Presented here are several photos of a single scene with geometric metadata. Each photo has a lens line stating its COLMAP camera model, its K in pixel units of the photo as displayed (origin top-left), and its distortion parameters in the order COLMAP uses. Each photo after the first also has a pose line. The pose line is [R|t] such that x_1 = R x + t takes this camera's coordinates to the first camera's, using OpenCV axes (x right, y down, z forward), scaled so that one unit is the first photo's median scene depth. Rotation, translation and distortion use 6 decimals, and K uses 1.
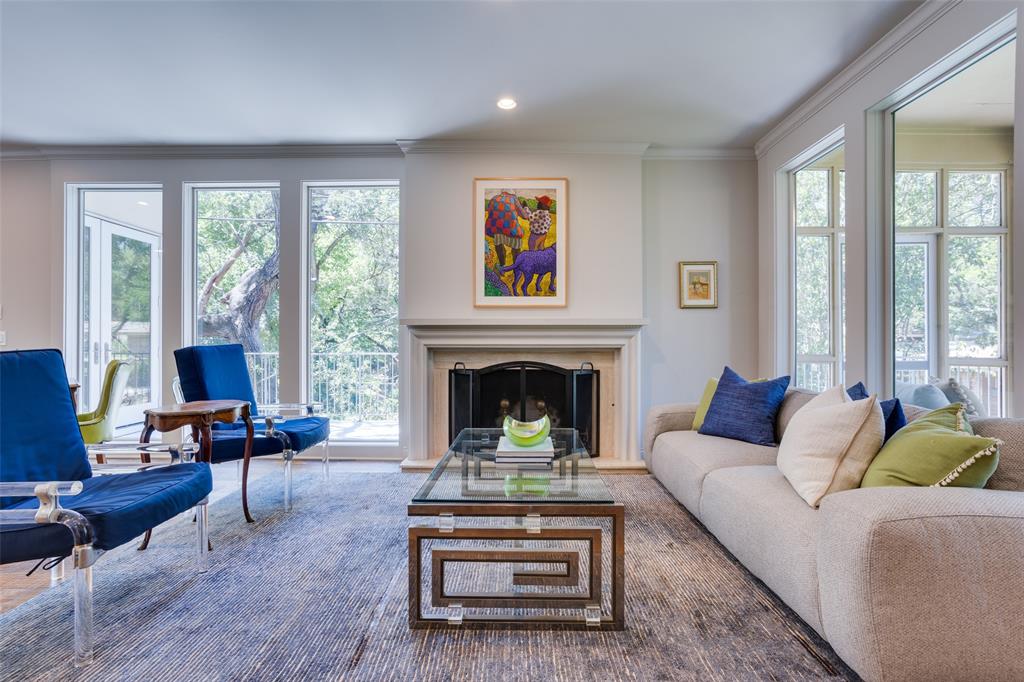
lens RADIAL K [[473.0, 0, 507.8], [0, 473.0, 339.8], [0, 0, 1]] dist [-0.049602, 0.037524]
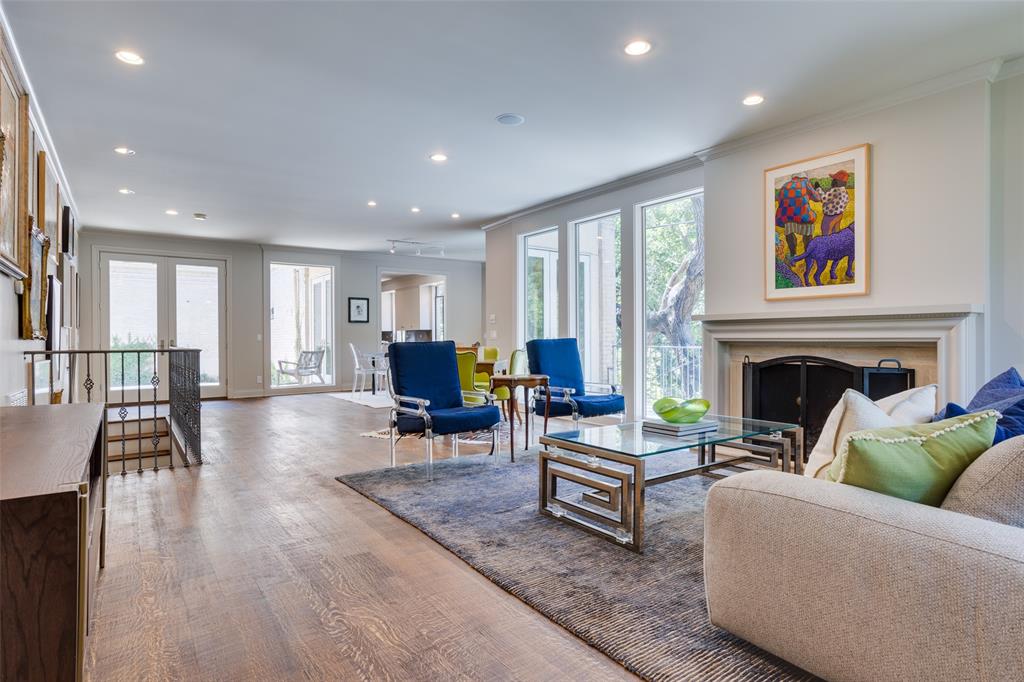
lens RADIAL K [[526.3, 0, 551.8], [0, 526.3, 339.2], [0, 0, 1]] dist [-0.017794, 0.001353]
pose [[0.646555, 0.000240, -0.762868, 0.480112], [0.008685, 0.999933, 0.007675, -0.000134], [0.762818, -0.011588, 0.646509, -0.056909]]
